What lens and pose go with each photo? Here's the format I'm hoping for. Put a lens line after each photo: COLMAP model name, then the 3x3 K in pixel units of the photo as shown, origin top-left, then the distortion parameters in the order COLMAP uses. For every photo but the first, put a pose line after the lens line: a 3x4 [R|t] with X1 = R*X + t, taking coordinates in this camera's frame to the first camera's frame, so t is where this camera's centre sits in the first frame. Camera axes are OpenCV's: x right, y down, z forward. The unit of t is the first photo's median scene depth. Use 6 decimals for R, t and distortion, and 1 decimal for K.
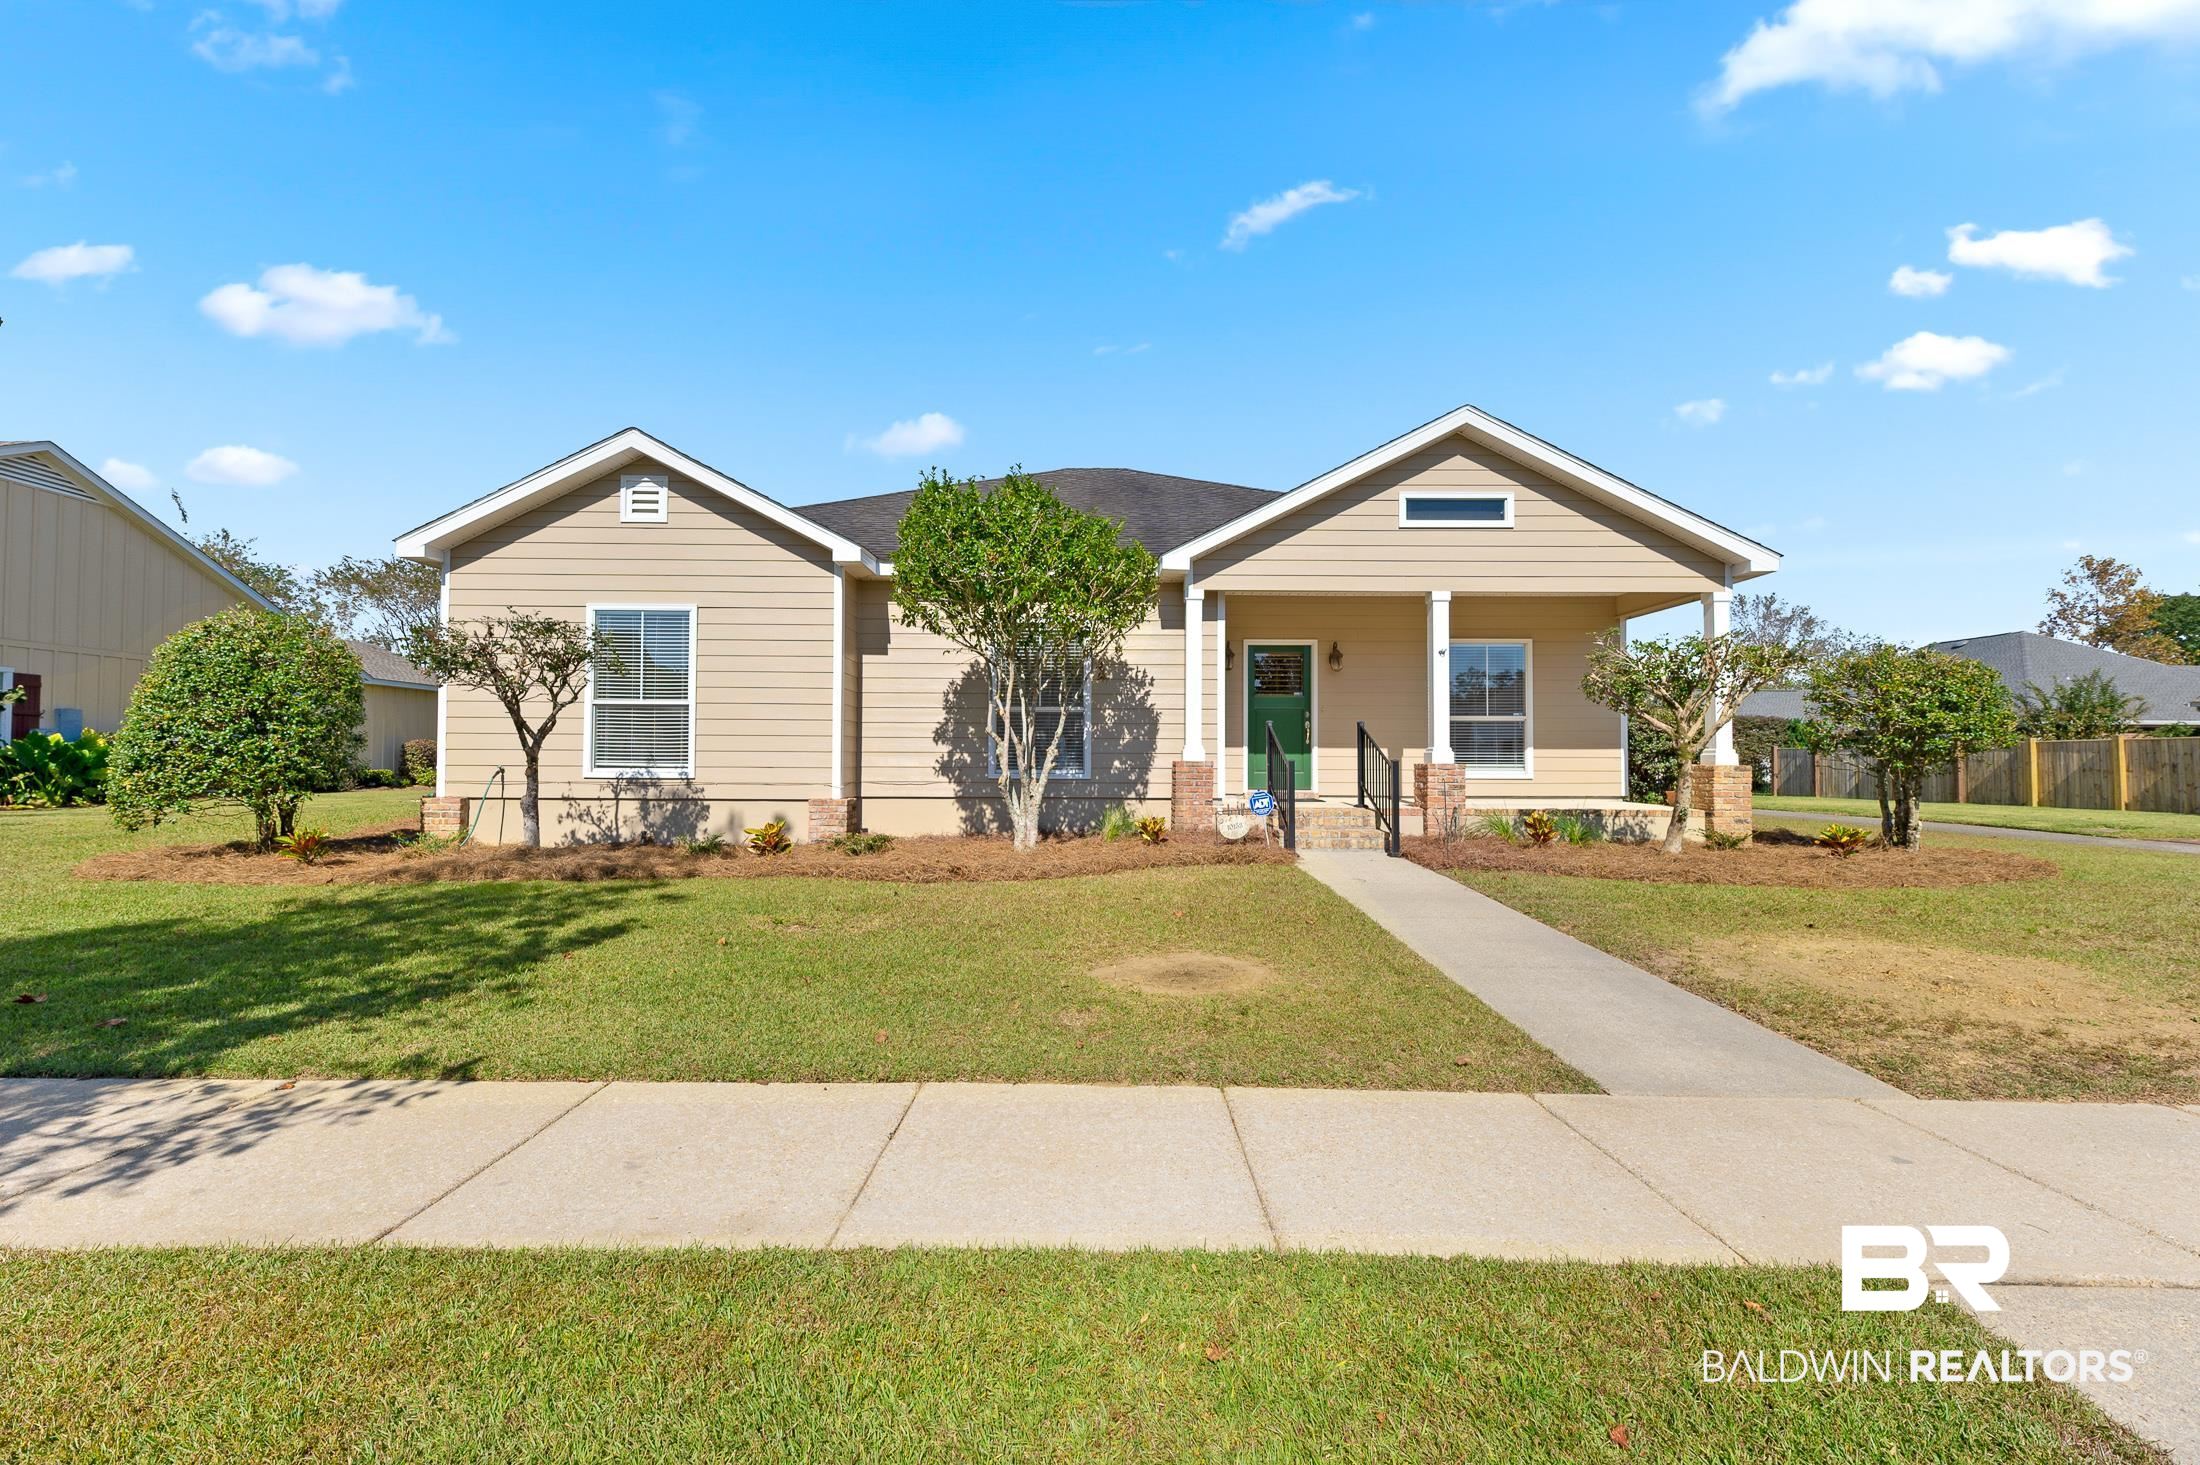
lens RADIAL K [[884.0, 0, 1100.2], [0, 884.0, 756.3], [0, 0, 1]] dist [0.000725, 0.000036]
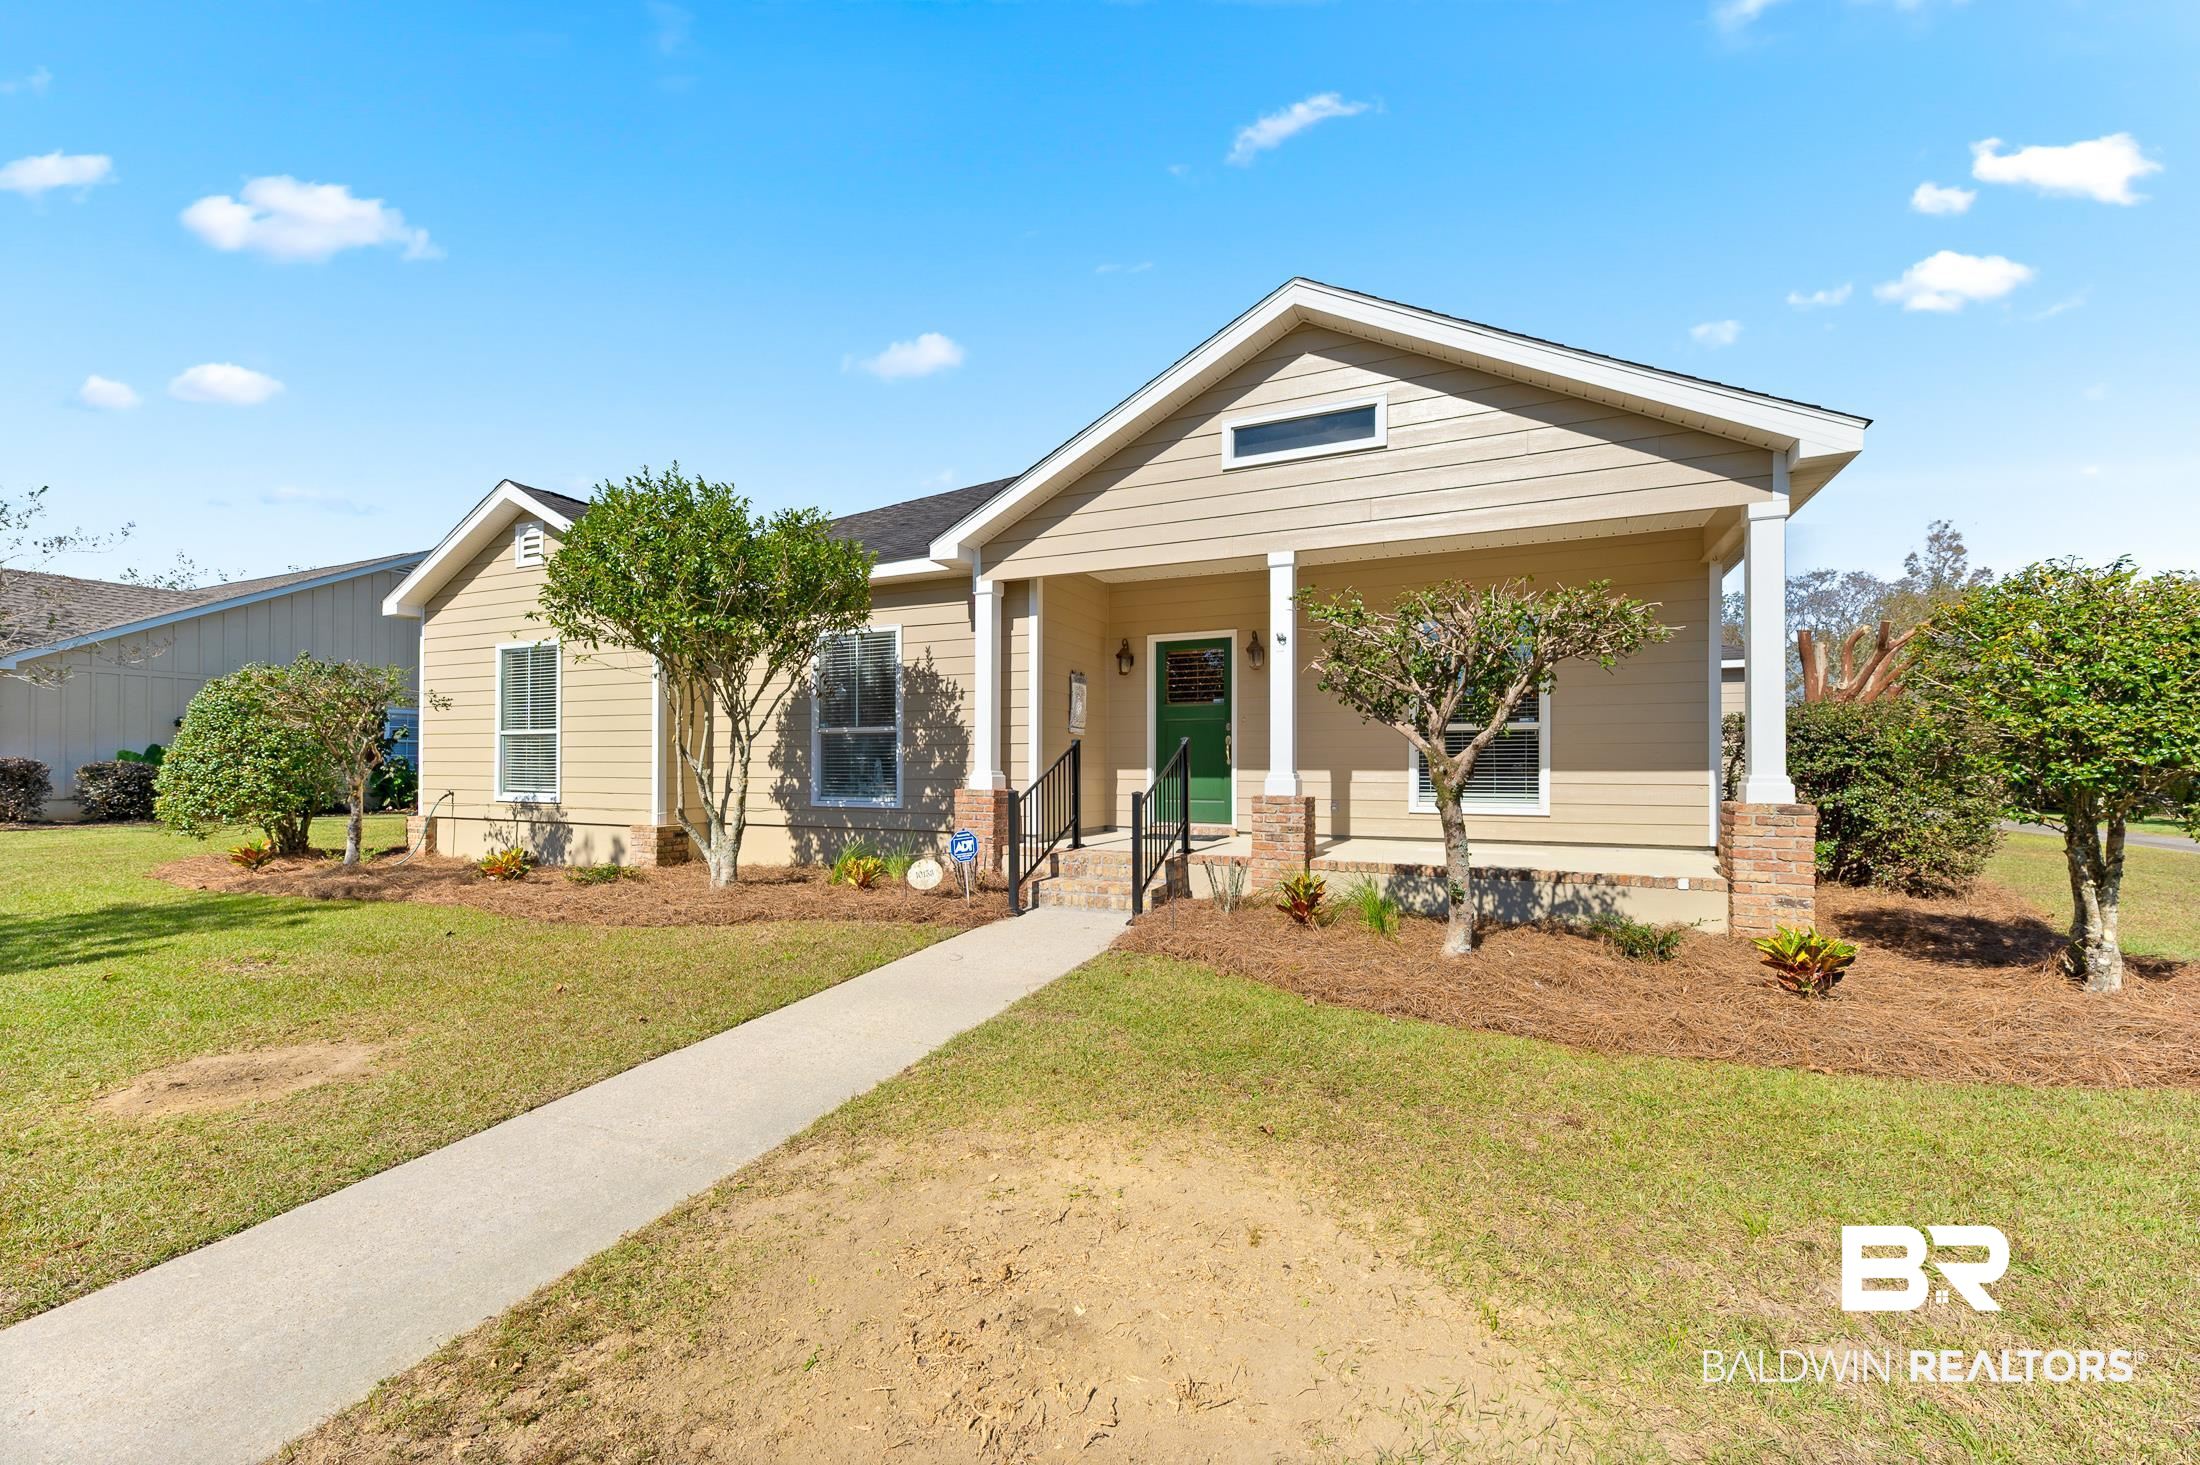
lens RADIAL K [[909.3, 0, 1109.8], [0, 909.3, 776.1], [0, 0, 1]] dist [0.008995, 0.000066]
pose [[0.900783, 0.001204, -0.434269, 0.577920], [0.004029, 0.999930, 0.011130, -0.015693], [0.434252, -0.011776, 0.900715, 0.281497]]
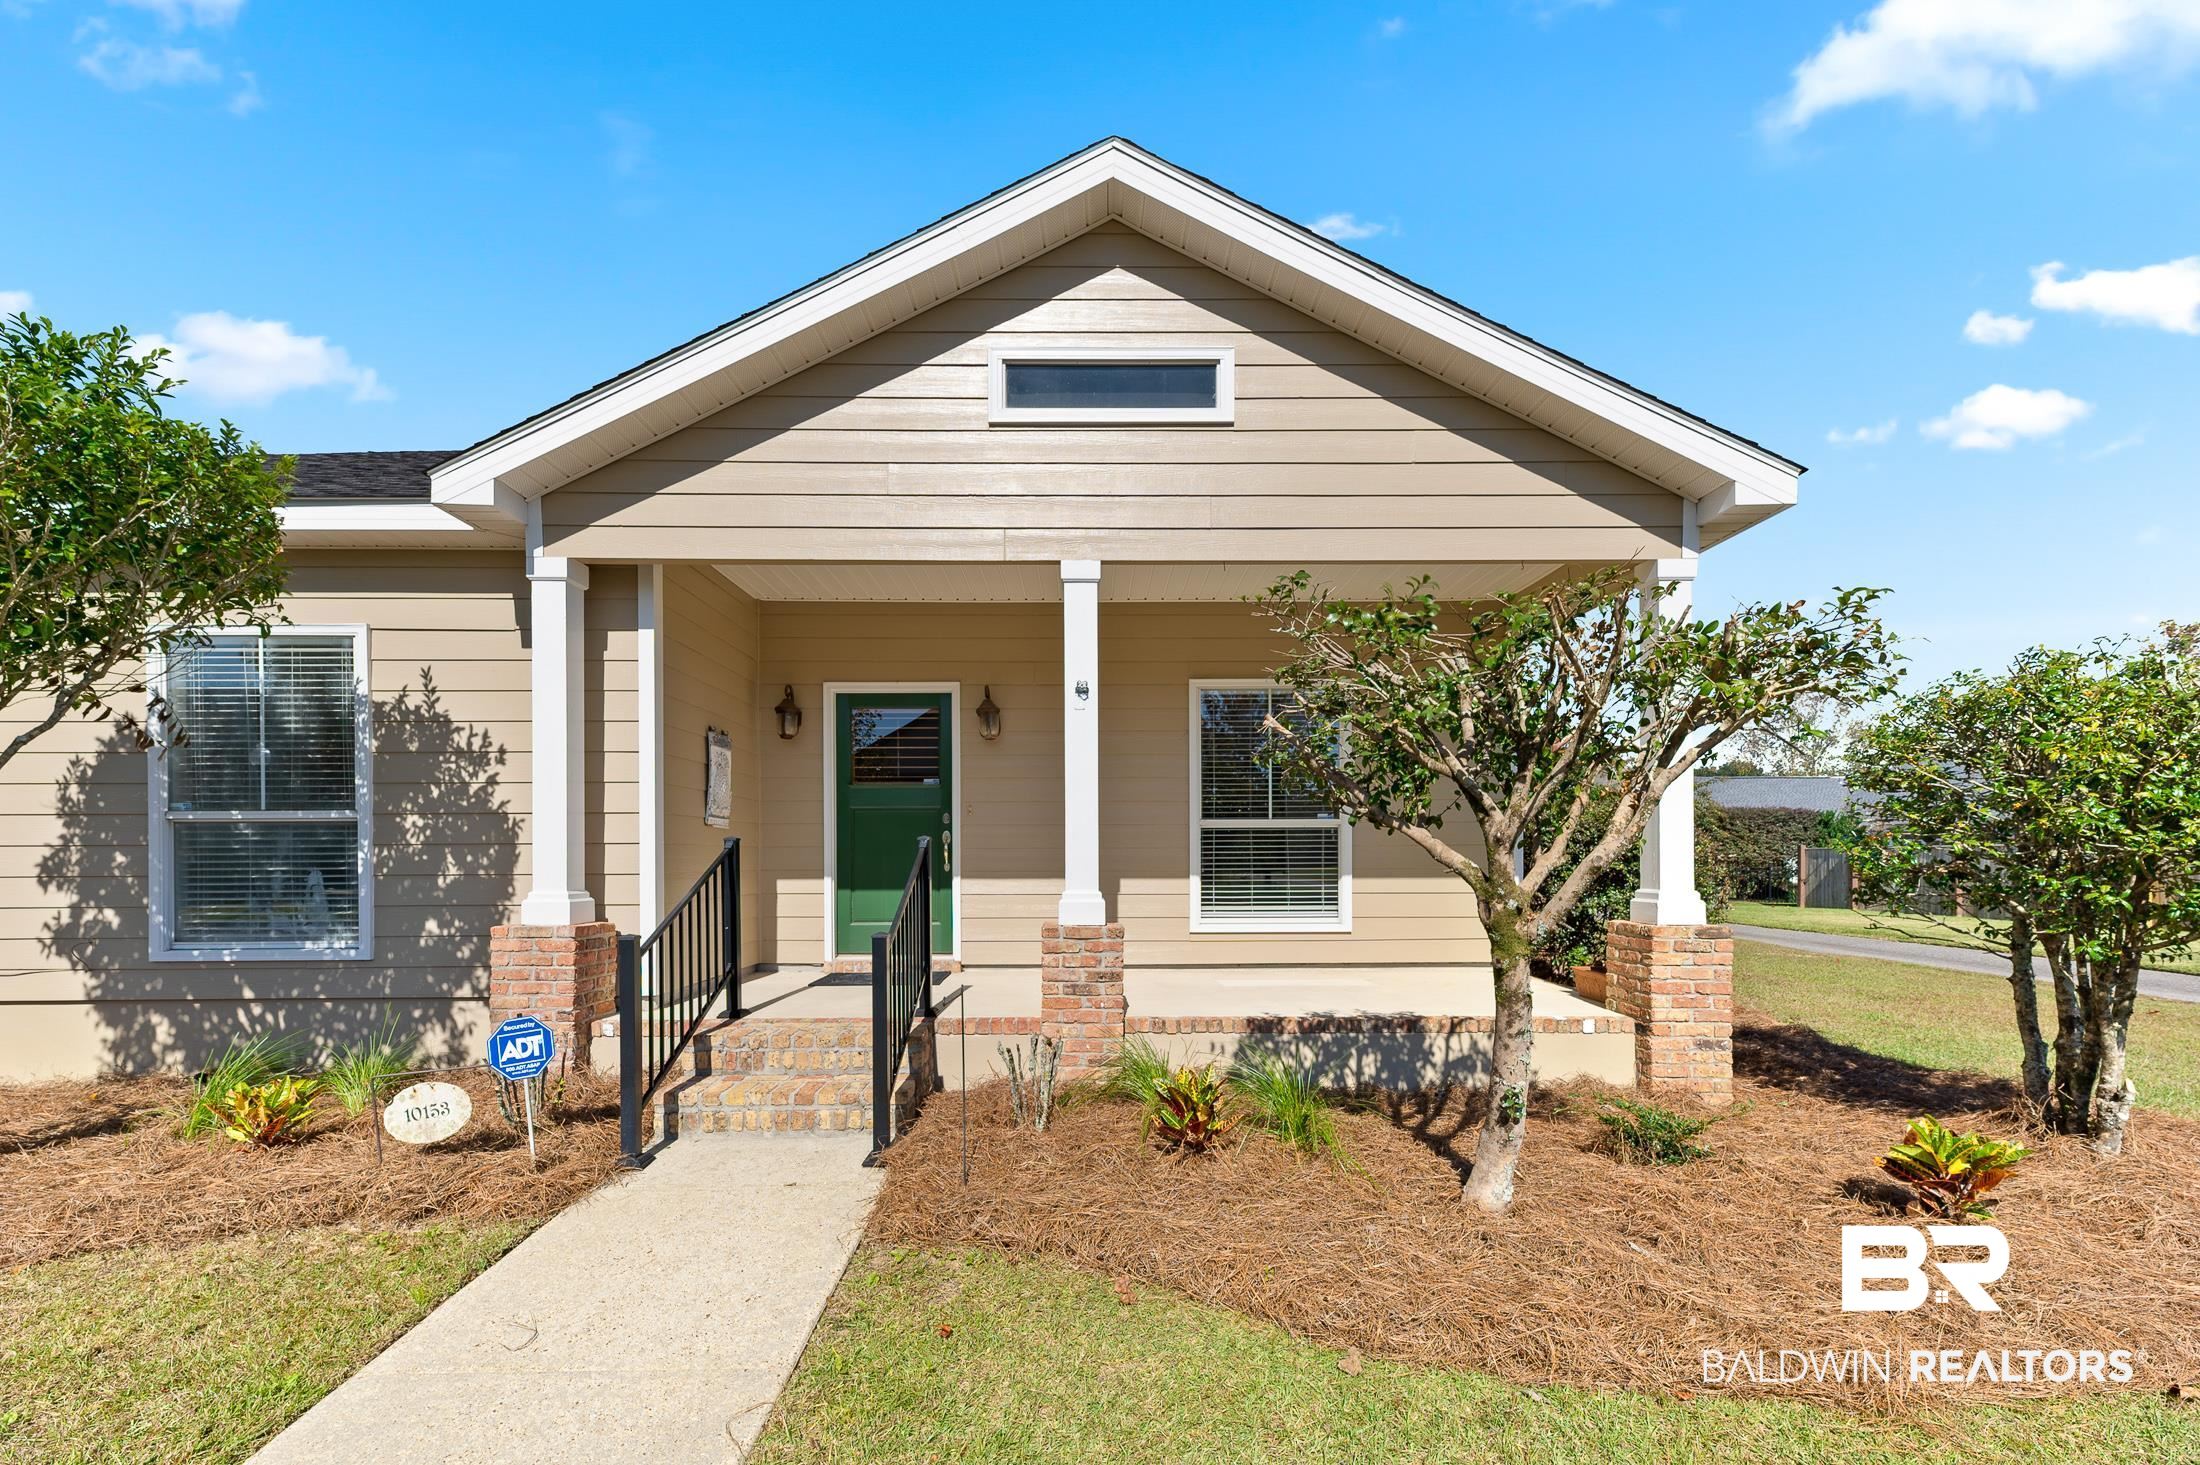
lens RADIAL K [[908.3, 0, 1119.4], [0, 908.3, 867.4], [0, 0, 1]] dist [0.004114, 0.000187]
pose [[0.999962, -0.007162, 0.005013, 0.401686], [0.007062, 0.999783, 0.019610, -0.032149], [-0.005152, -0.019574, 0.999795, 0.511427]]
